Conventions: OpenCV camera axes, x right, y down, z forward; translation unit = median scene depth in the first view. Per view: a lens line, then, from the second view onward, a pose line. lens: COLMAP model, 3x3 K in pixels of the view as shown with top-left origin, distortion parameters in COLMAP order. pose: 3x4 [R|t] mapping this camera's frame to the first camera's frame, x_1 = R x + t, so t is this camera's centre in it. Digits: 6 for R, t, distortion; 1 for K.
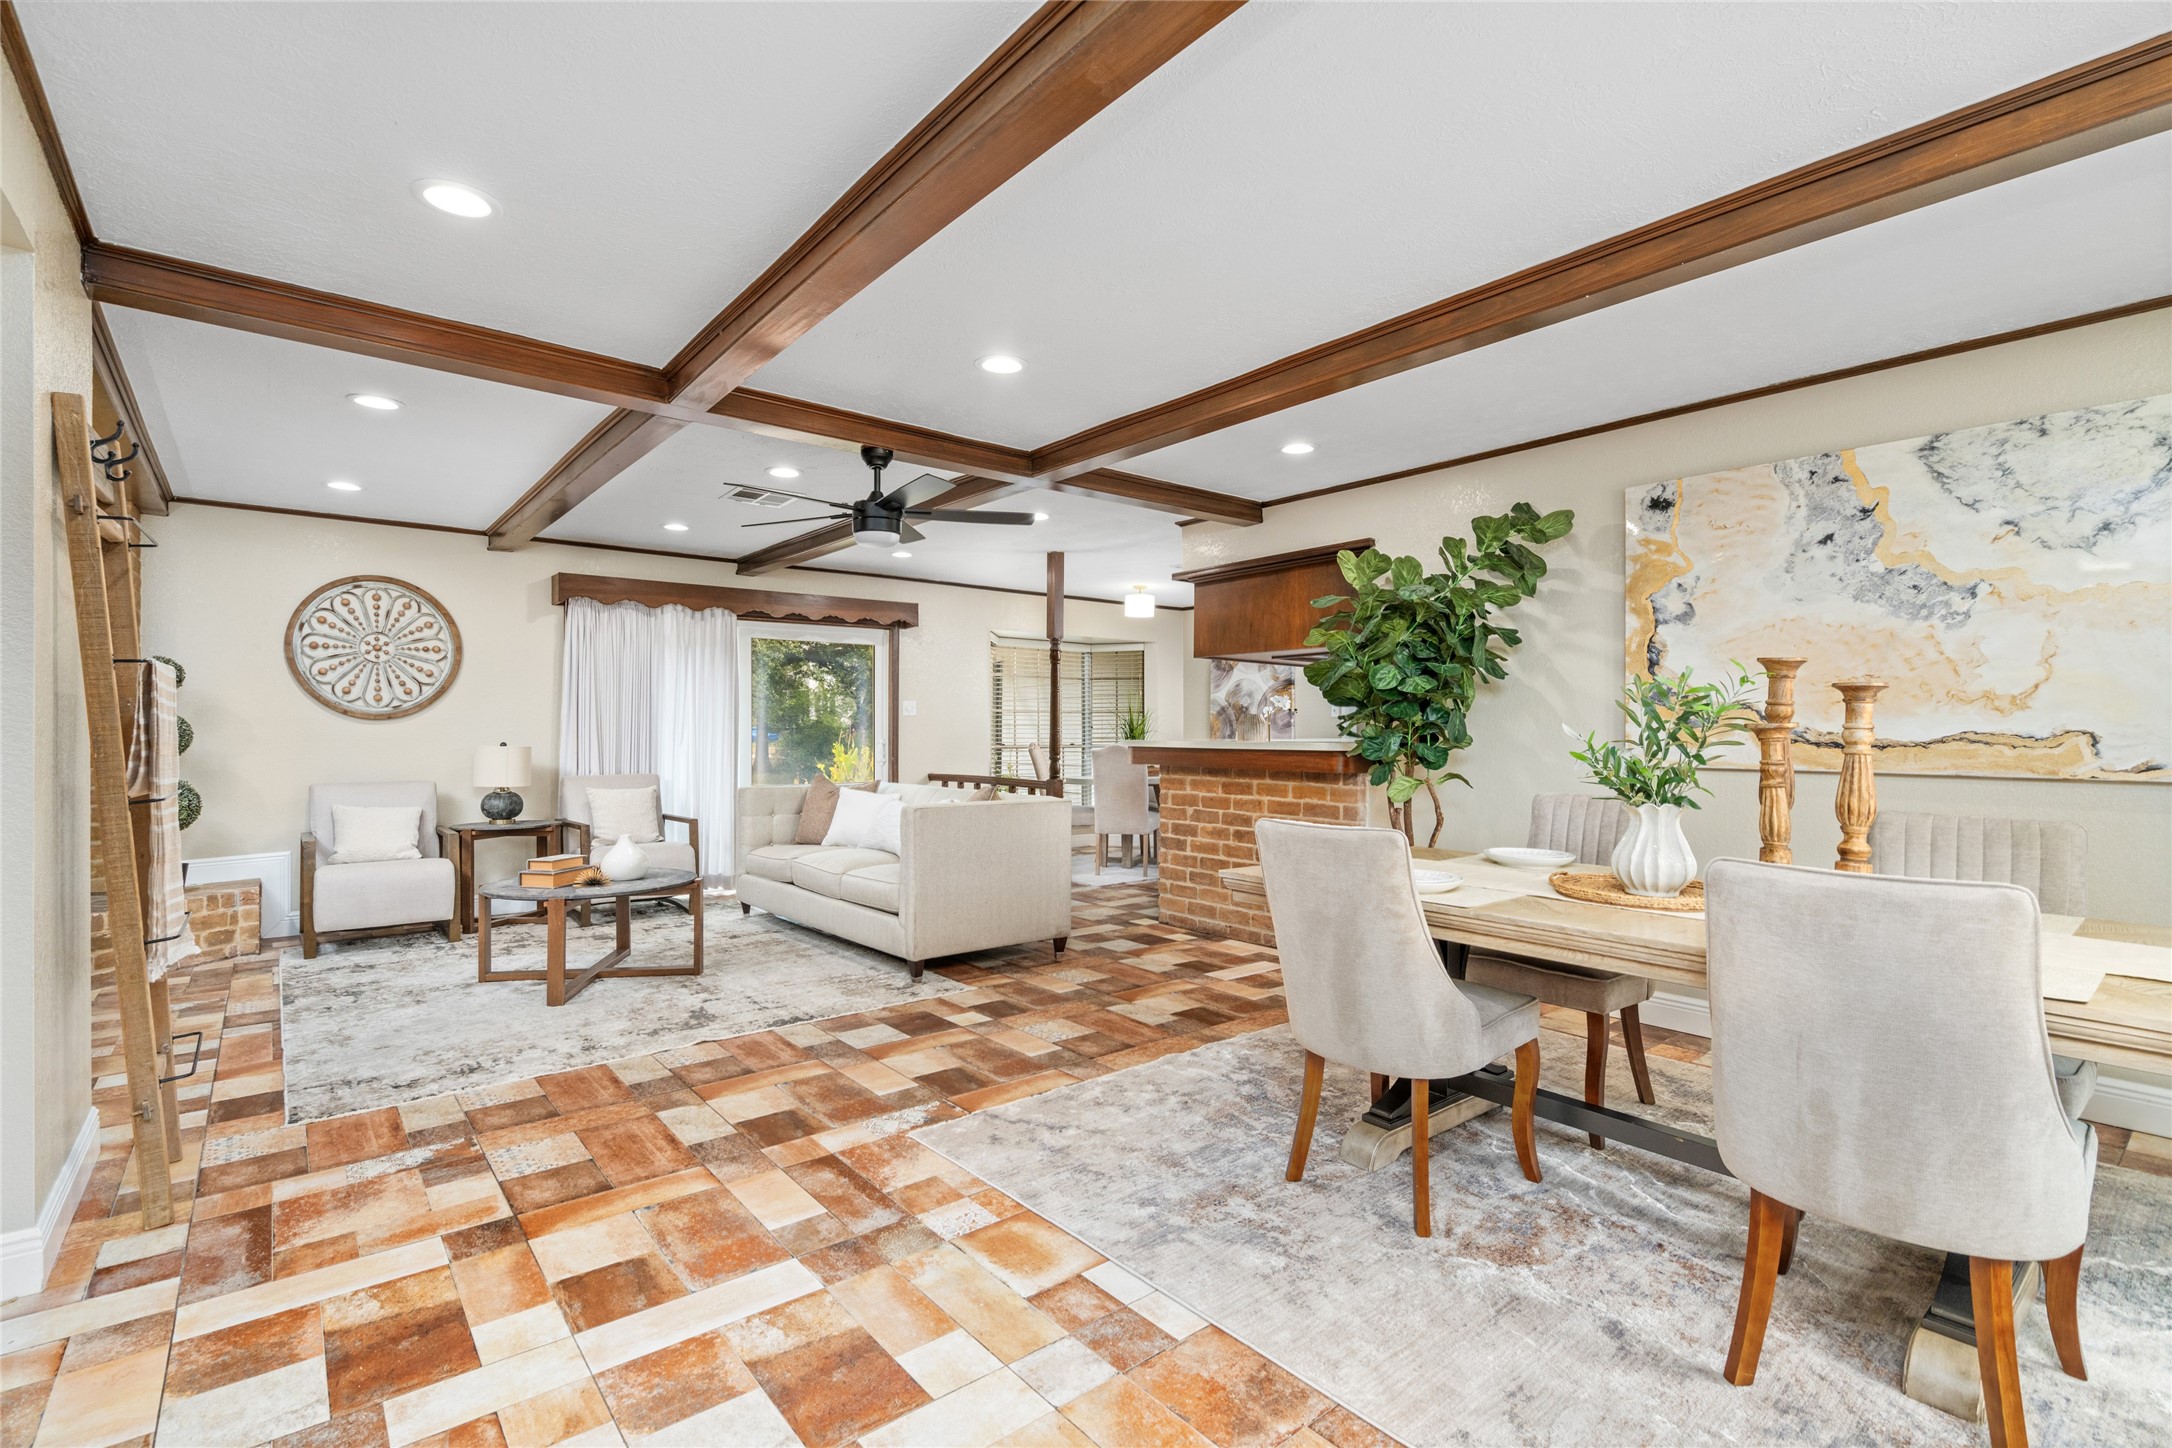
lens RADIAL K [[990.3, 0, 1080.3], [0, 990.3, 726.6], [0, 0, 1]] dist [-0.001258, 0.000742]
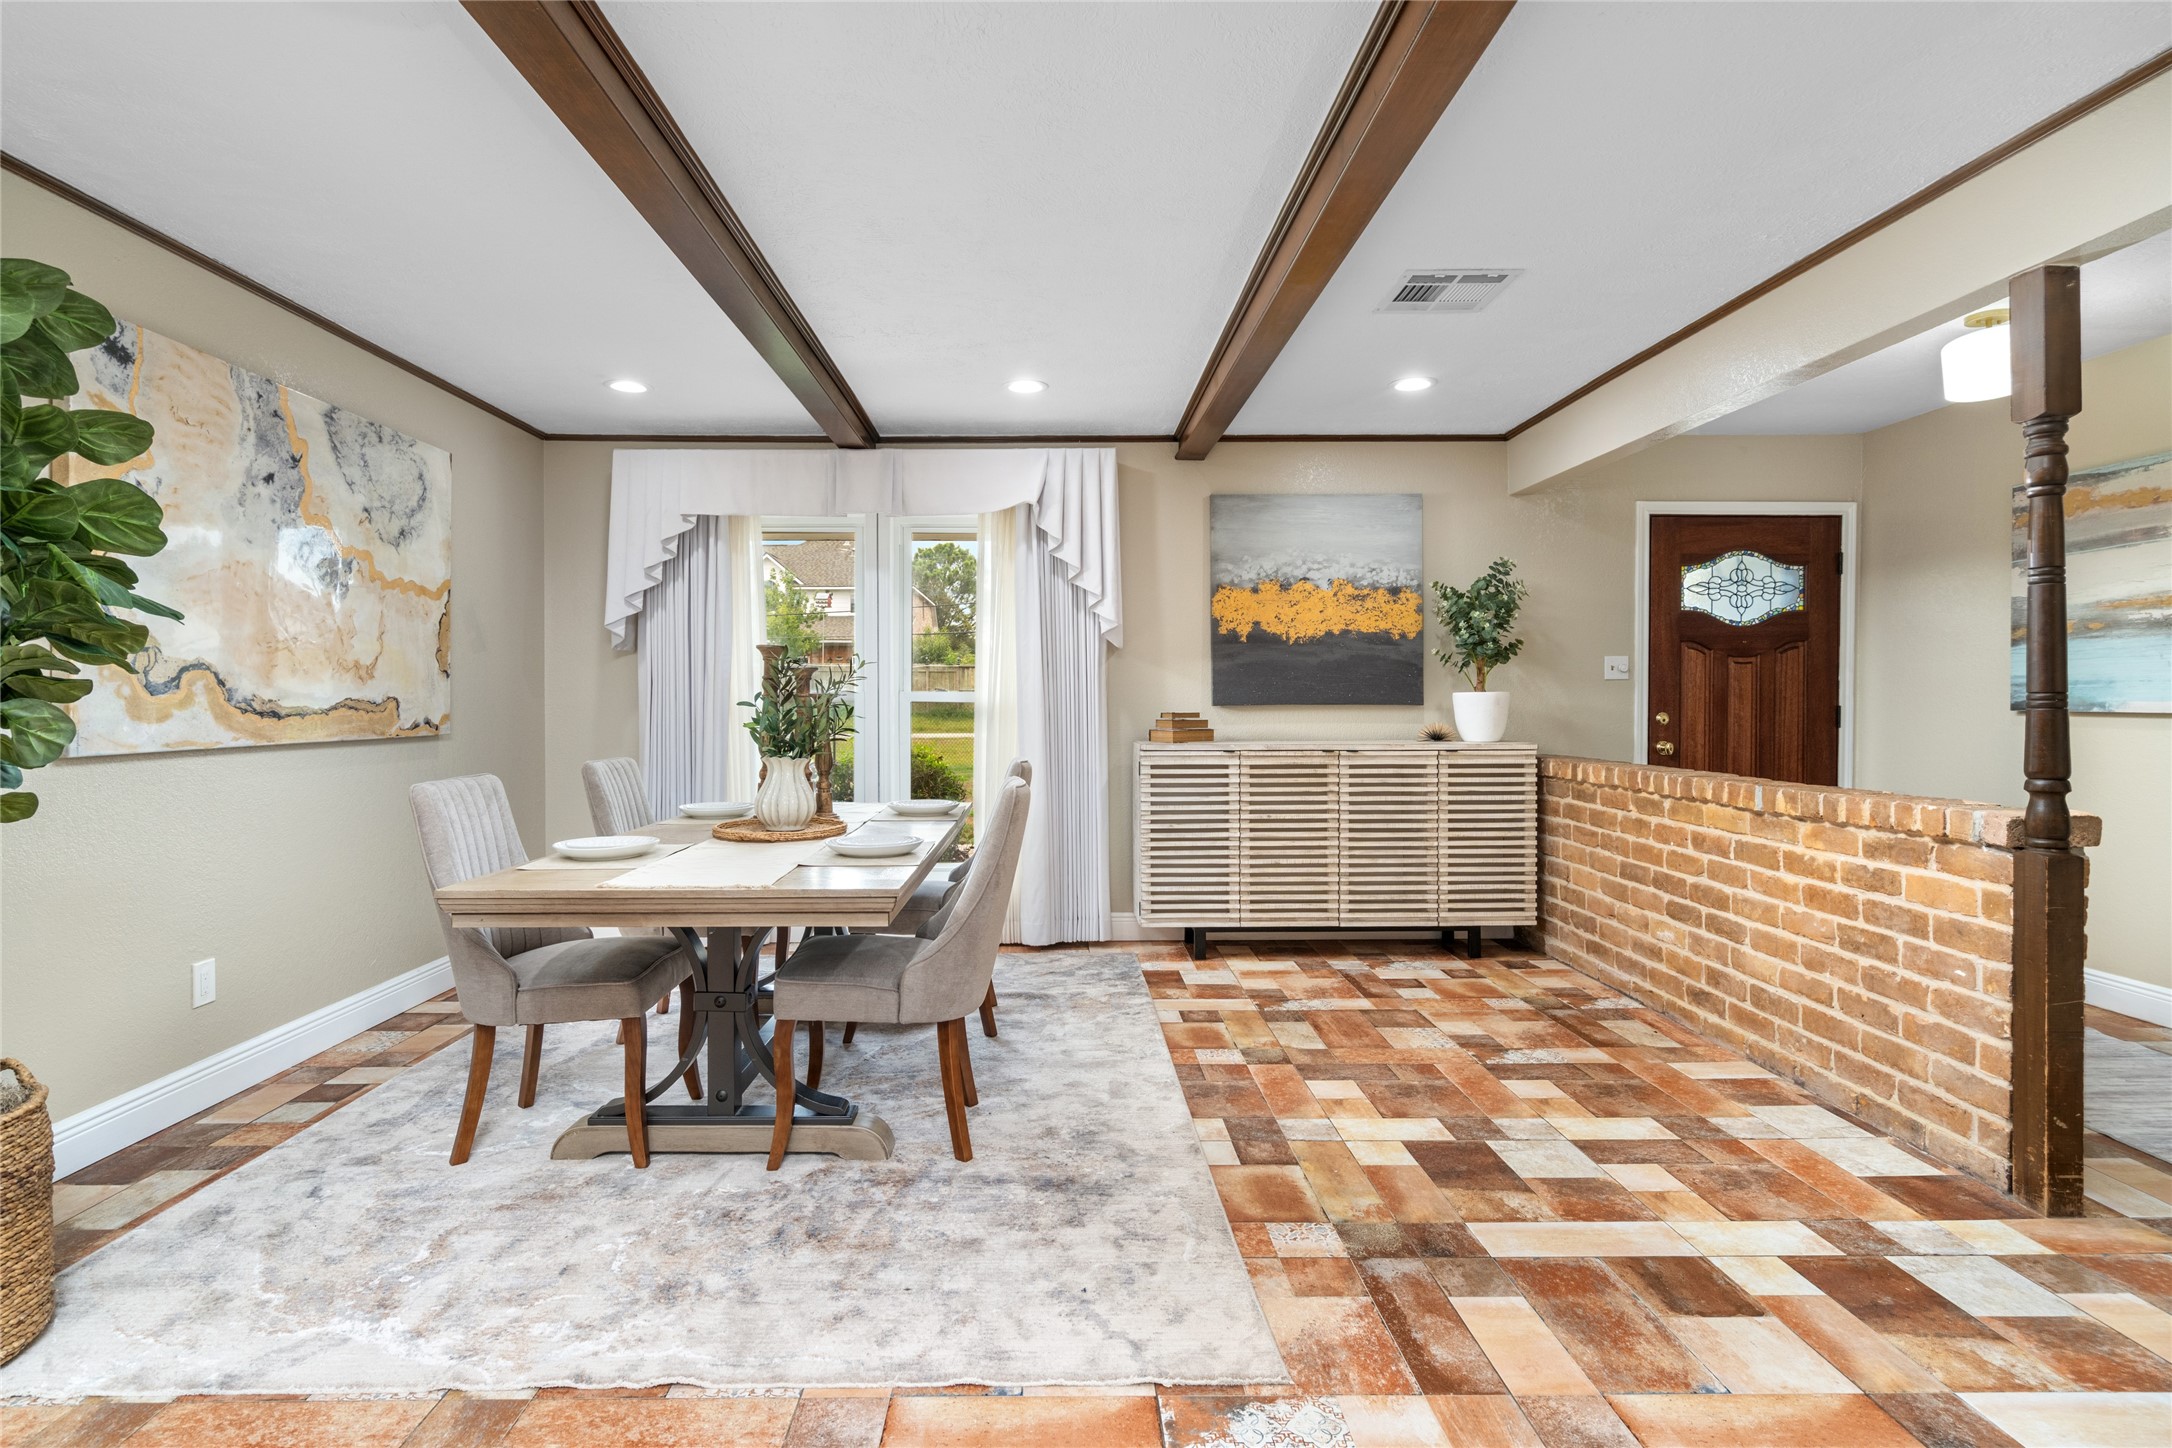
lens RADIAL K [[1084.8, 0, 1057.7], [0, 1084.8, 703.6], [0, 0, 1]] dist [0.002425, 0.001168]
pose [[-0.779569, -0.007435, 0.626272, -0.346632], [-0.003511, 0.999966, 0.007501, -0.000471], [-0.626306, 0.003649, -0.779569, 1.173620]]
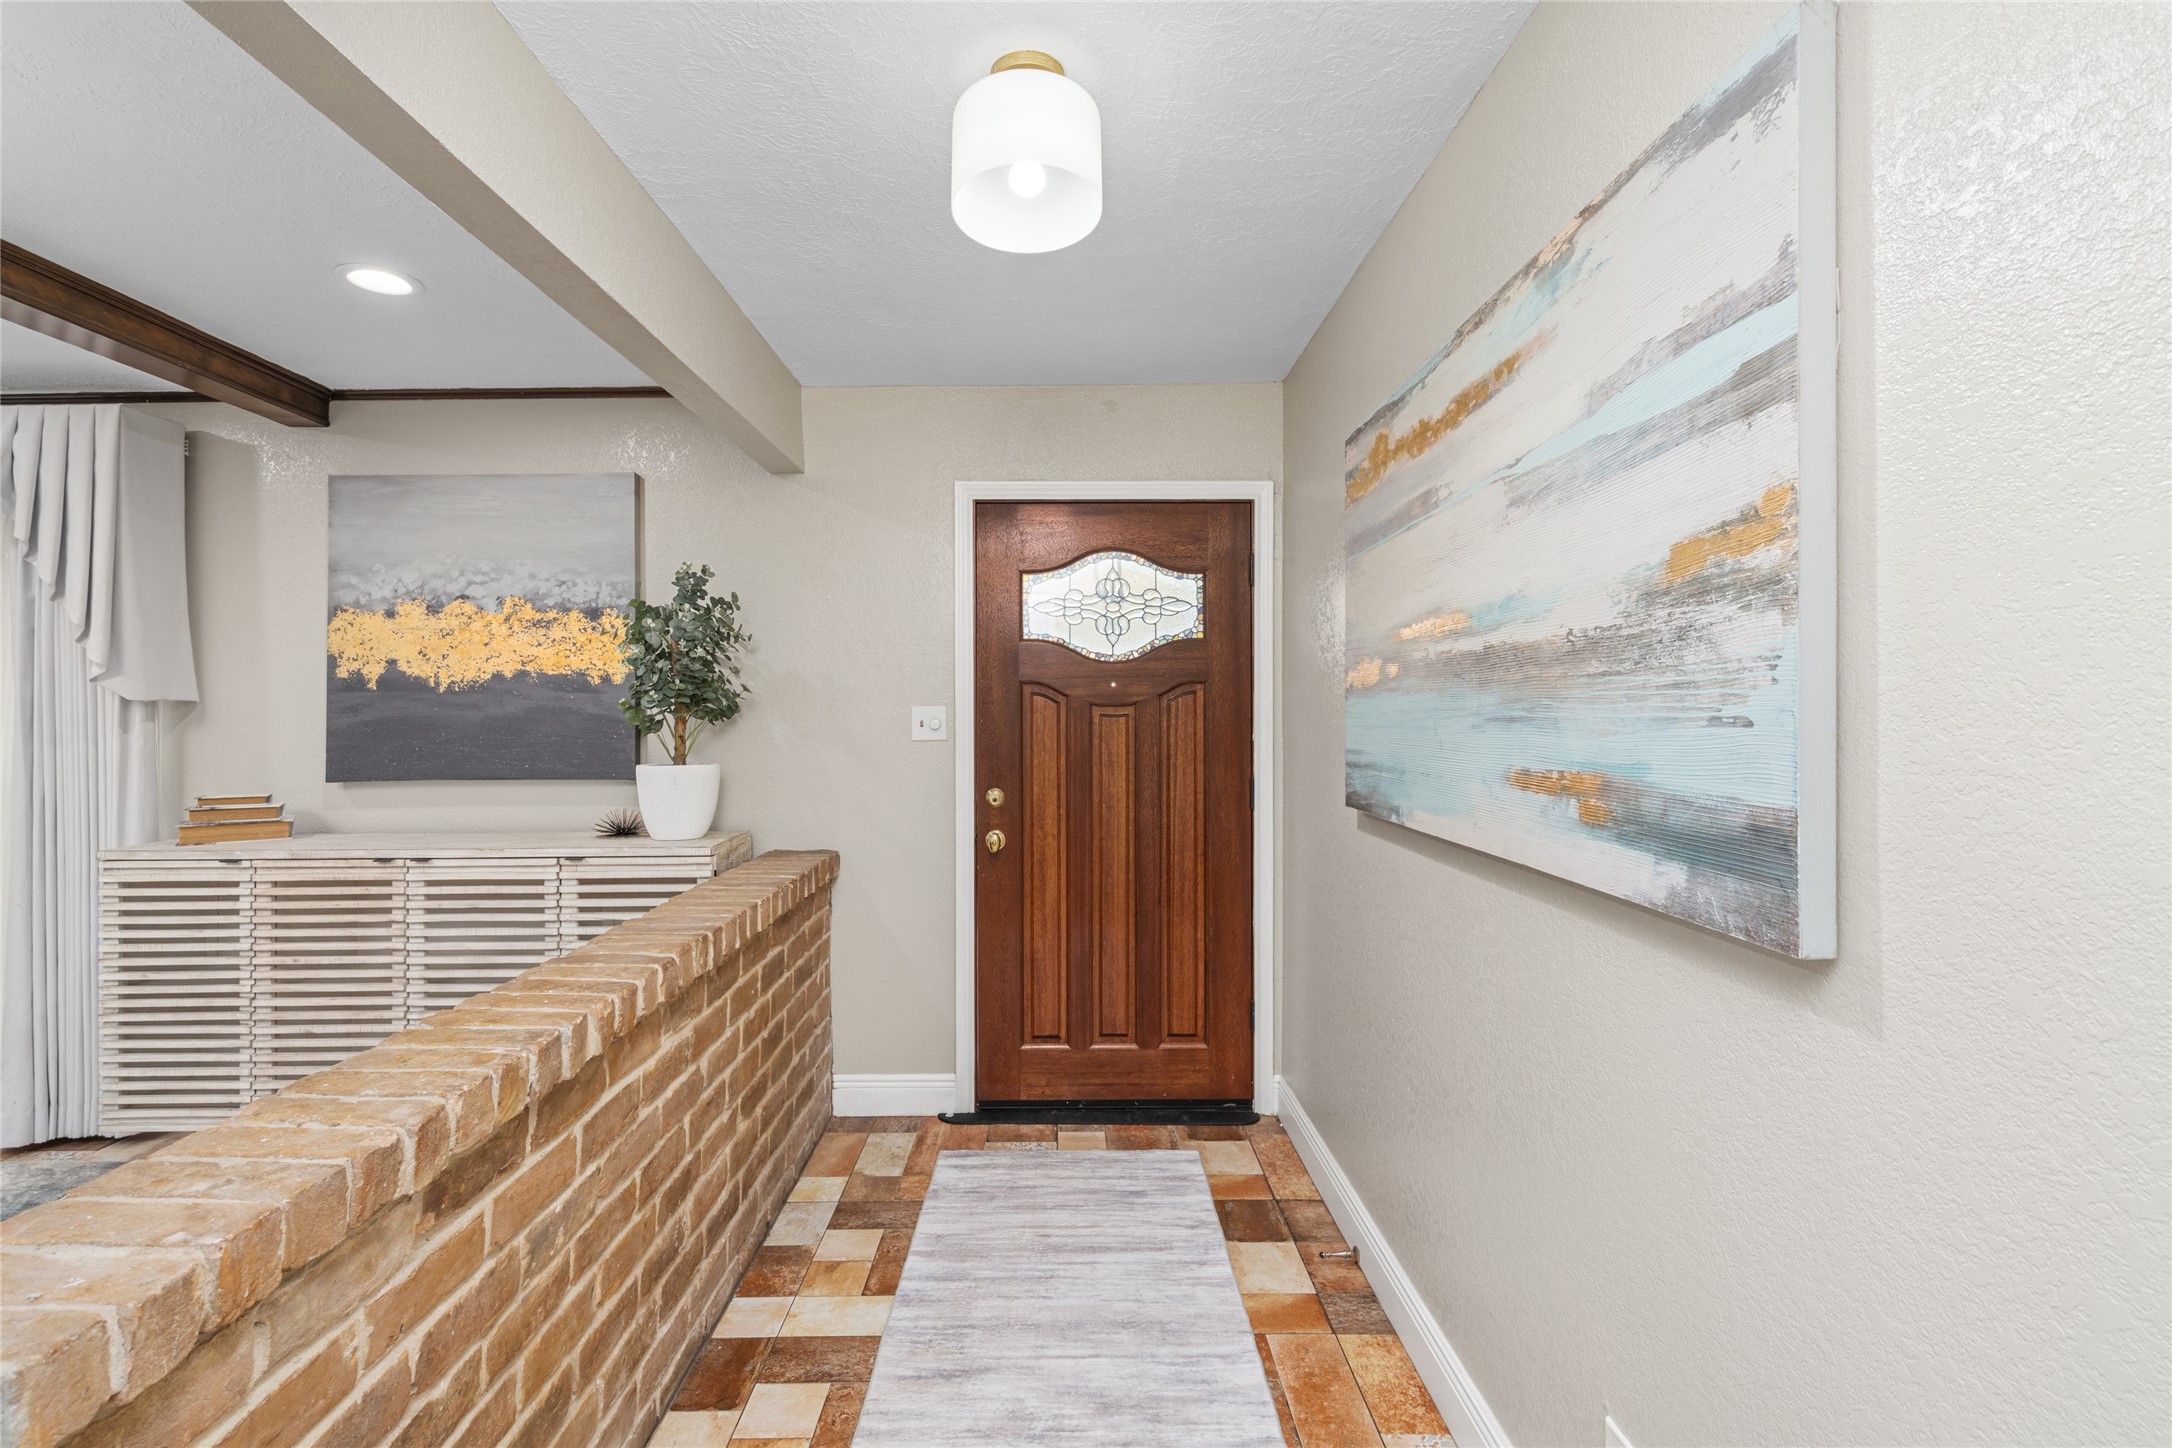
lens RADIAL K [[1003.0, 0, 1057.6], [0, 1003.0, 702.0], [0, 0, 1]] dist [-0.001064, 0.000271]
pose [[-0.772679, 0.006112, 0.634767, -0.673602], [0.001334, 0.999967, -0.008006, -0.049147], [-0.634795, -0.005339, -0.772662, 0.269795]]
